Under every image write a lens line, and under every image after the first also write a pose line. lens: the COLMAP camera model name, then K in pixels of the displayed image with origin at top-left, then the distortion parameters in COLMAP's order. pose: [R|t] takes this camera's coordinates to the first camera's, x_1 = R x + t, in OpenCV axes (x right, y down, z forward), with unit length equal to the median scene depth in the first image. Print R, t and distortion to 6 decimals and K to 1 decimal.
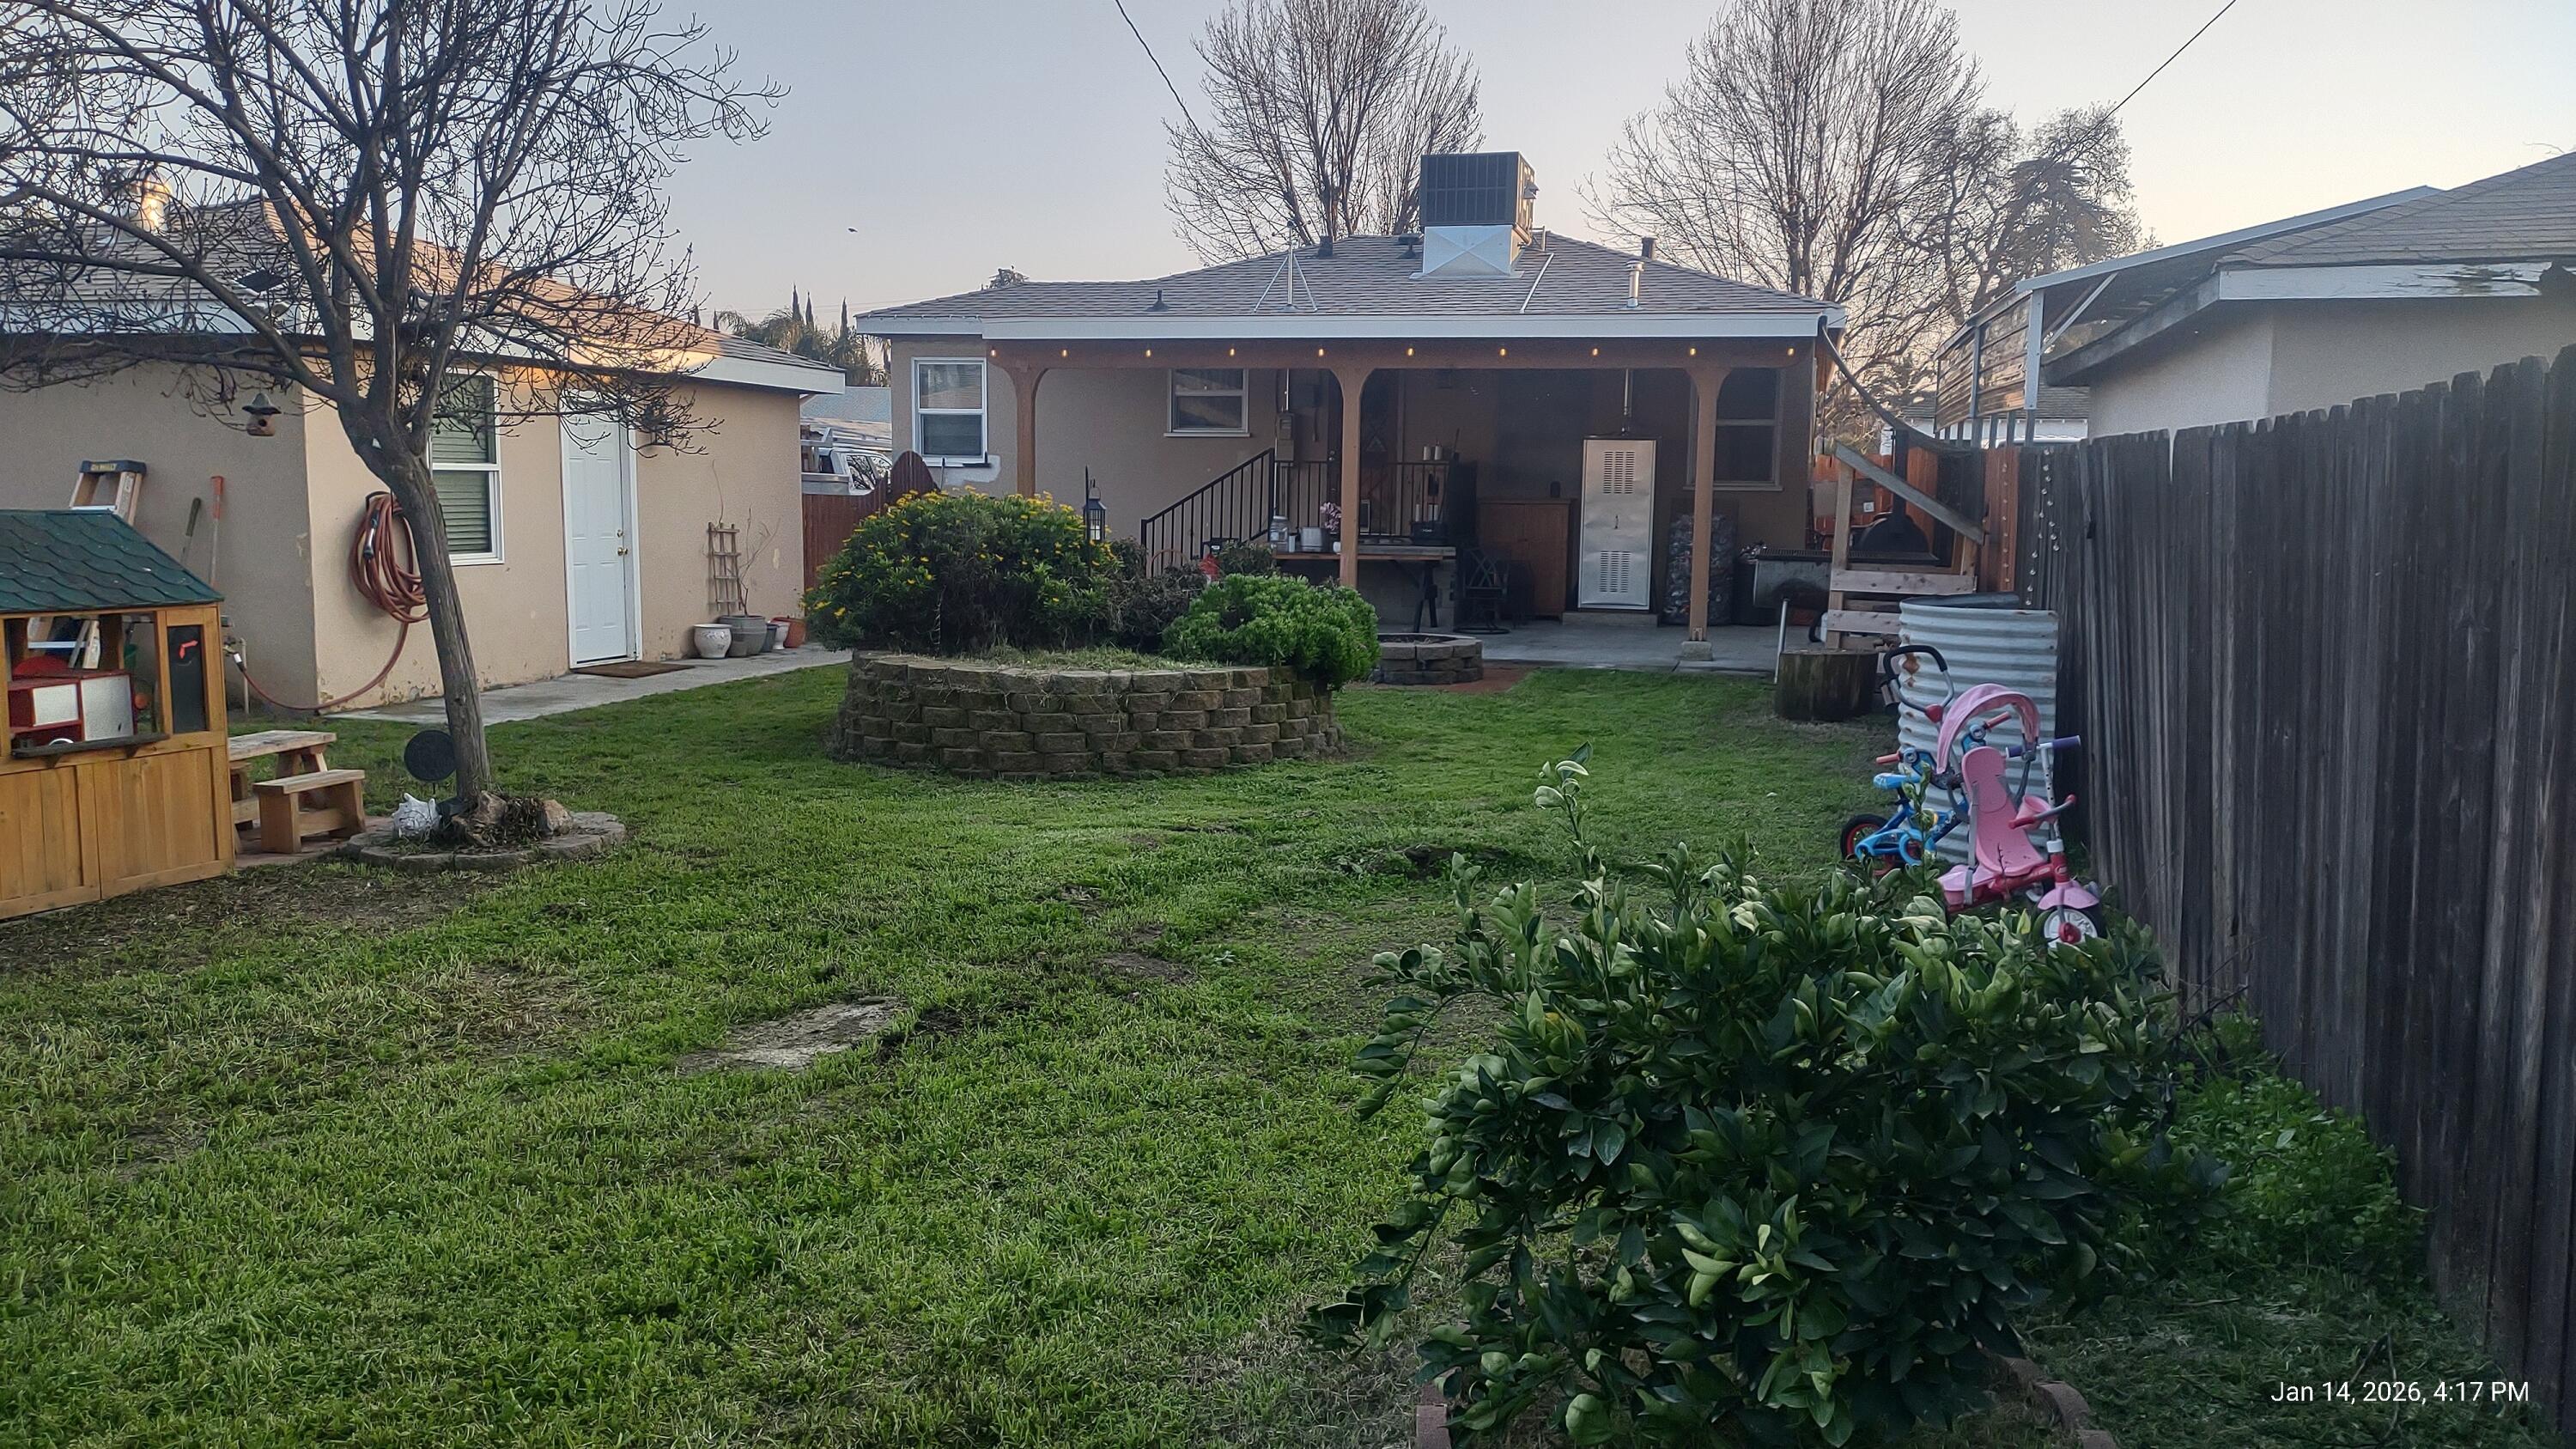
lens RADIAL K [[1895.6, 0, 1288.0], [0, 1895.6, 724.5], [0, 0, 1]] dist [0.109409, -0.191803]
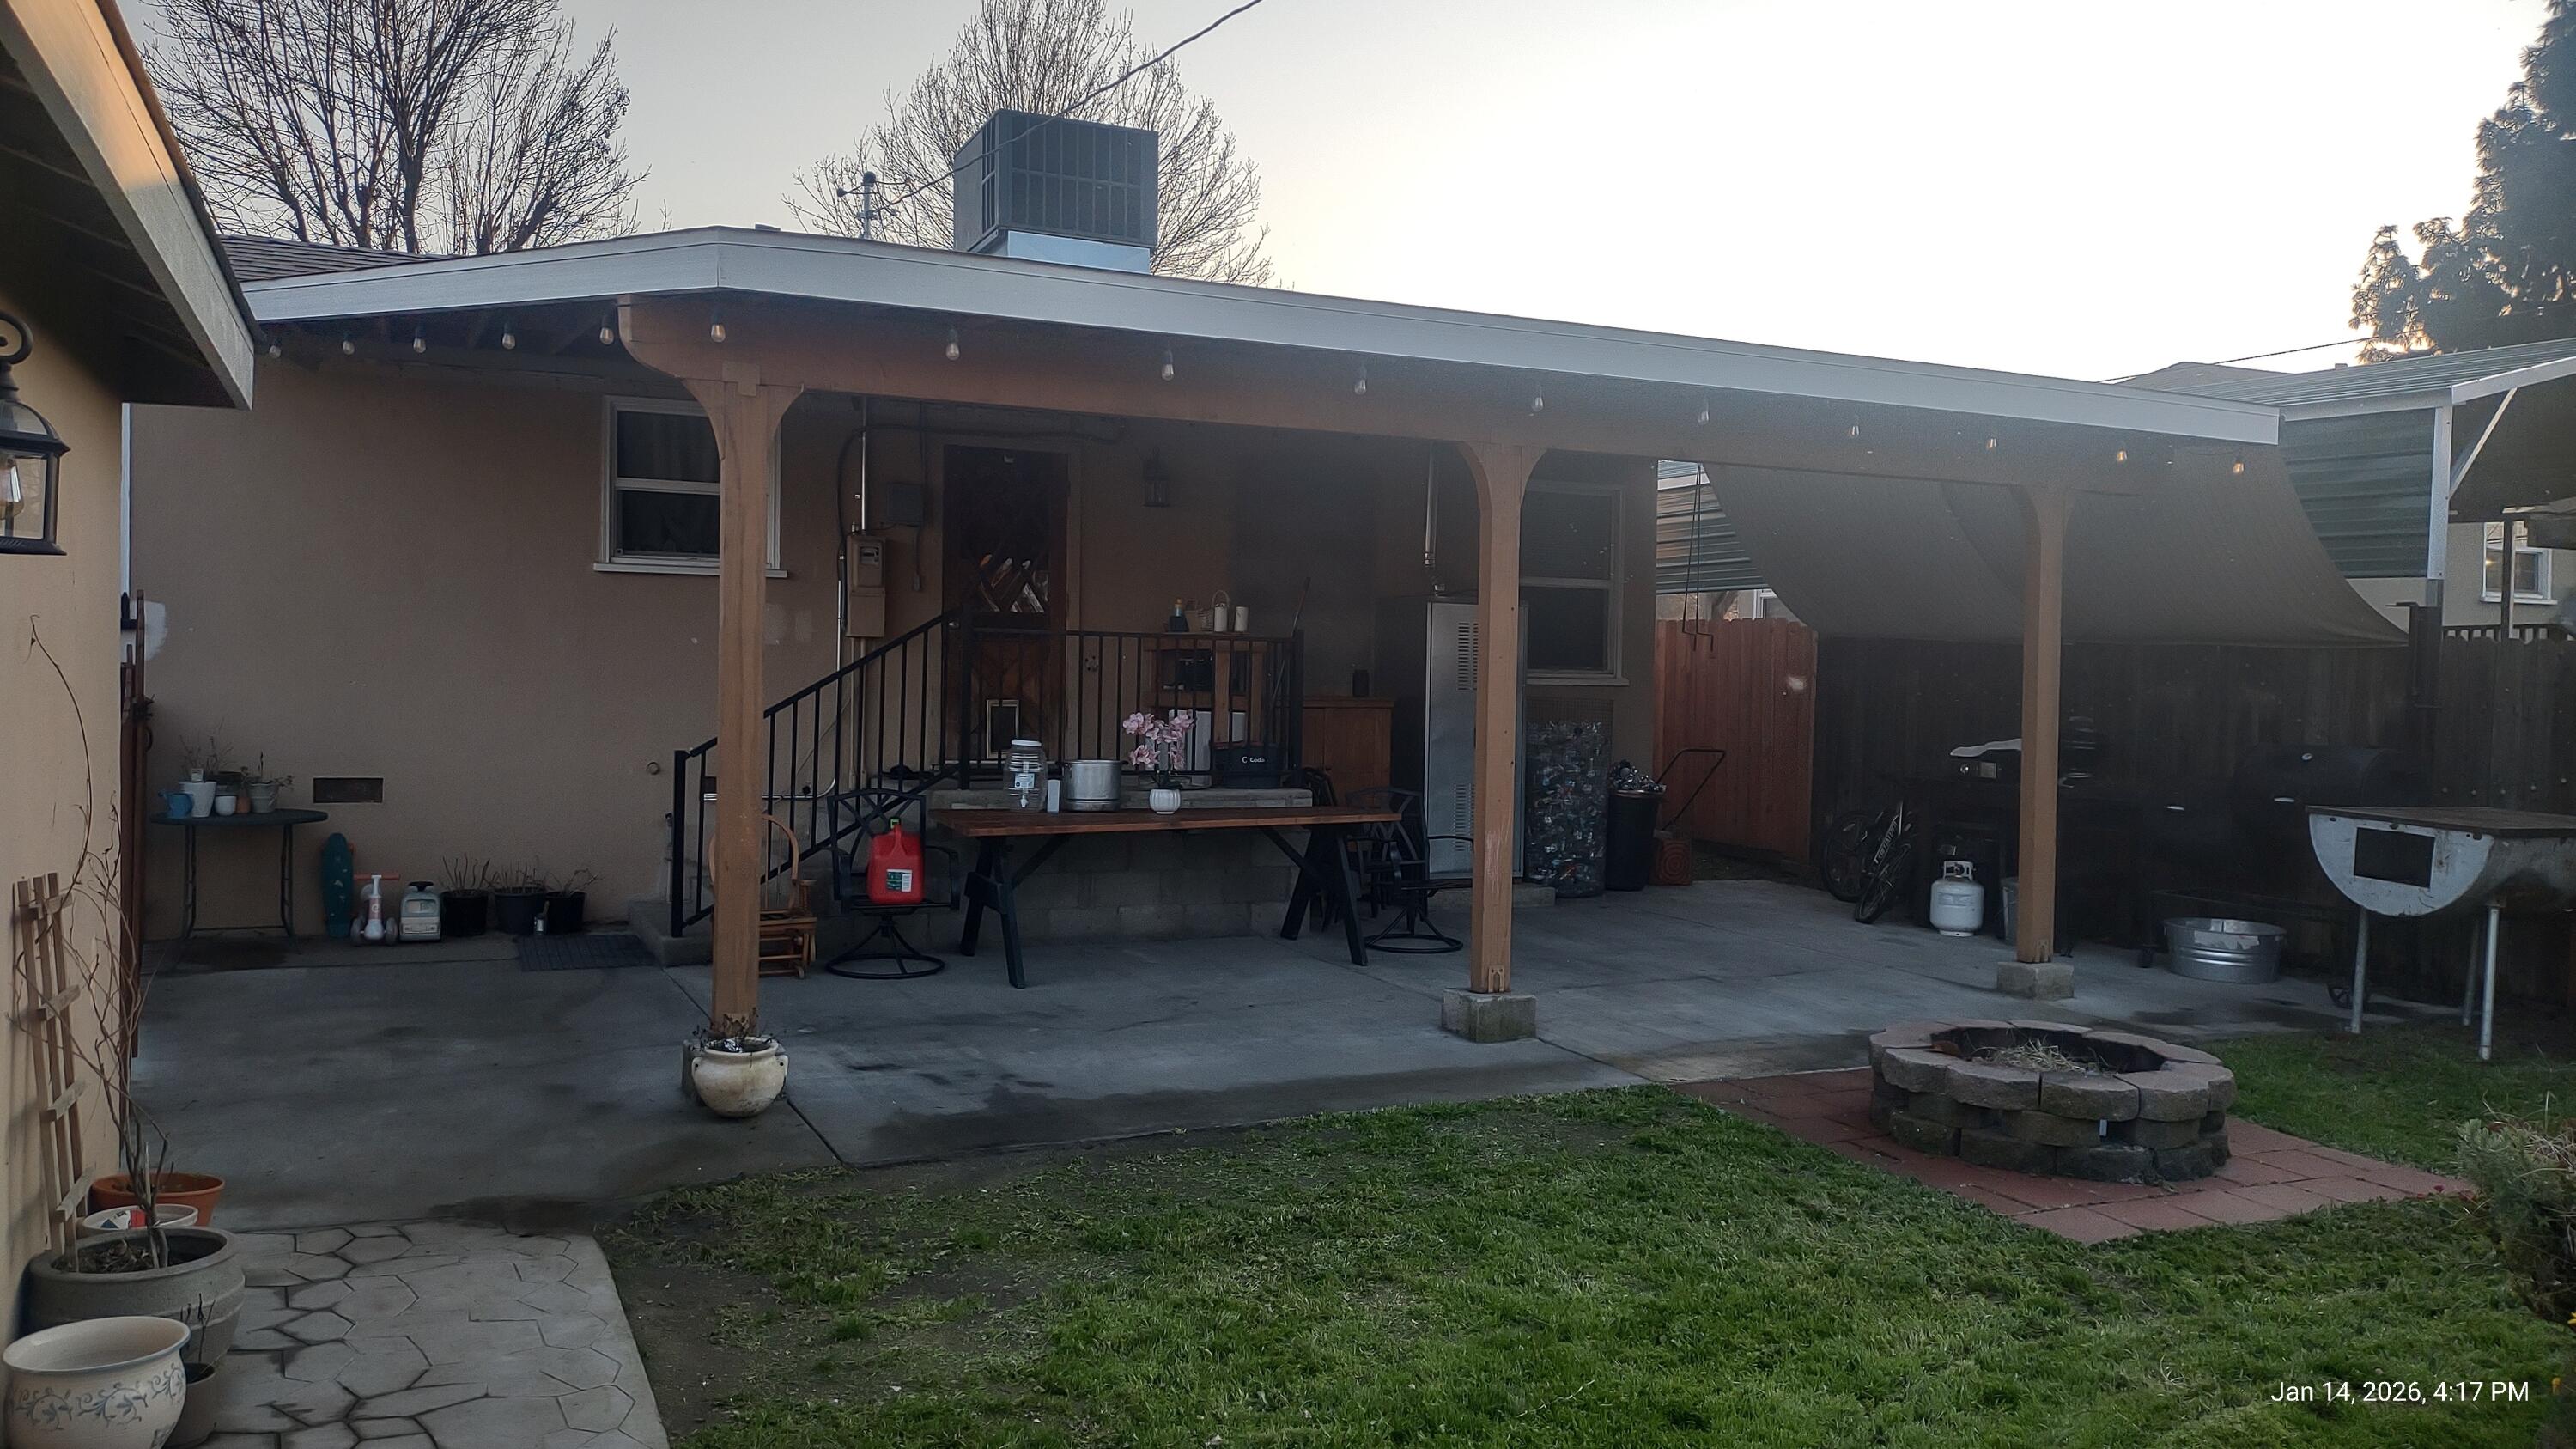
lens RADIAL K [[1895.6, 0, 1288.0], [0, 1895.6, 724.5], [0, 0, 1]] dist [0.109409, -0.191803]
pose [[0.772225, -0.017024, 0.635121, -0.256865], [0.069741, 0.995872, -0.058102, -0.077838], [-0.631510, 0.089161, 0.770224, 0.559753]]
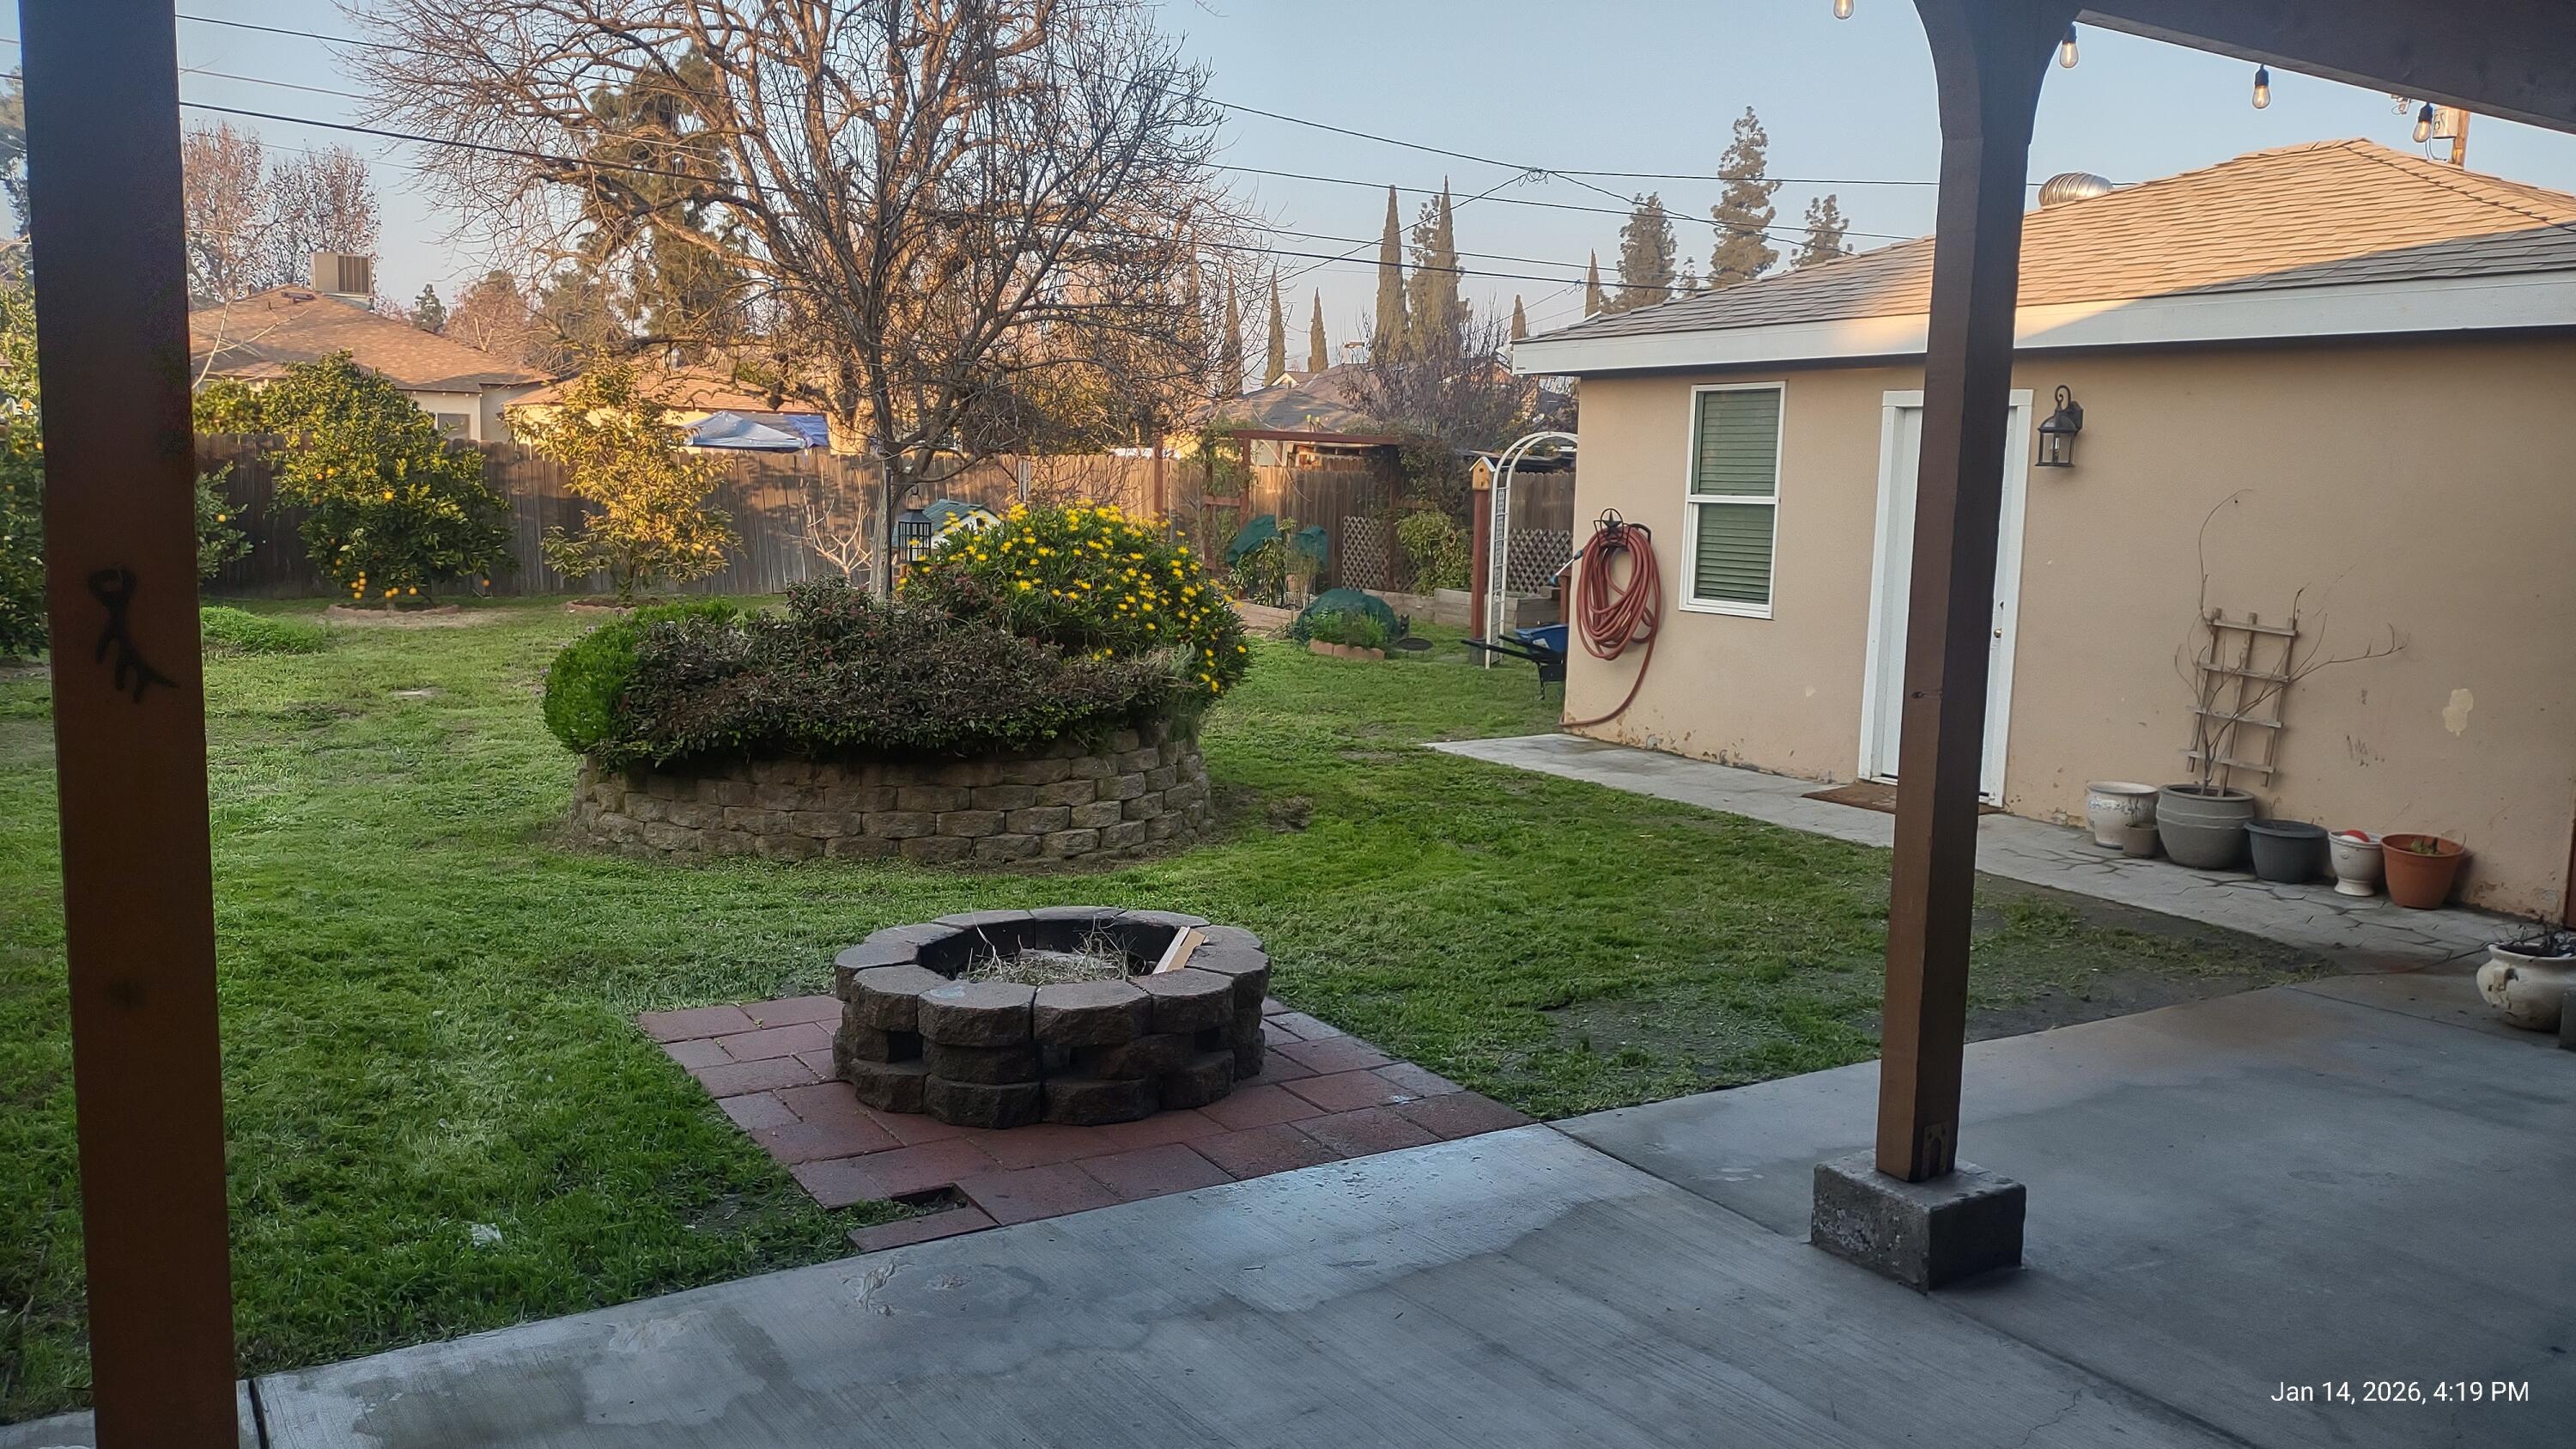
lens RADIAL K [[1895.6, 0, 1288.0], [0, 1895.6, 724.5], [0, 0, 1]] dist [0.109409, -0.191803]
pose [[-0.703928, 0.068979, -0.706914, 0.192252], [-0.115476, 0.970917, 0.209729, -0.120437], [0.700821, 0.229266, -0.675490, 0.914899]]
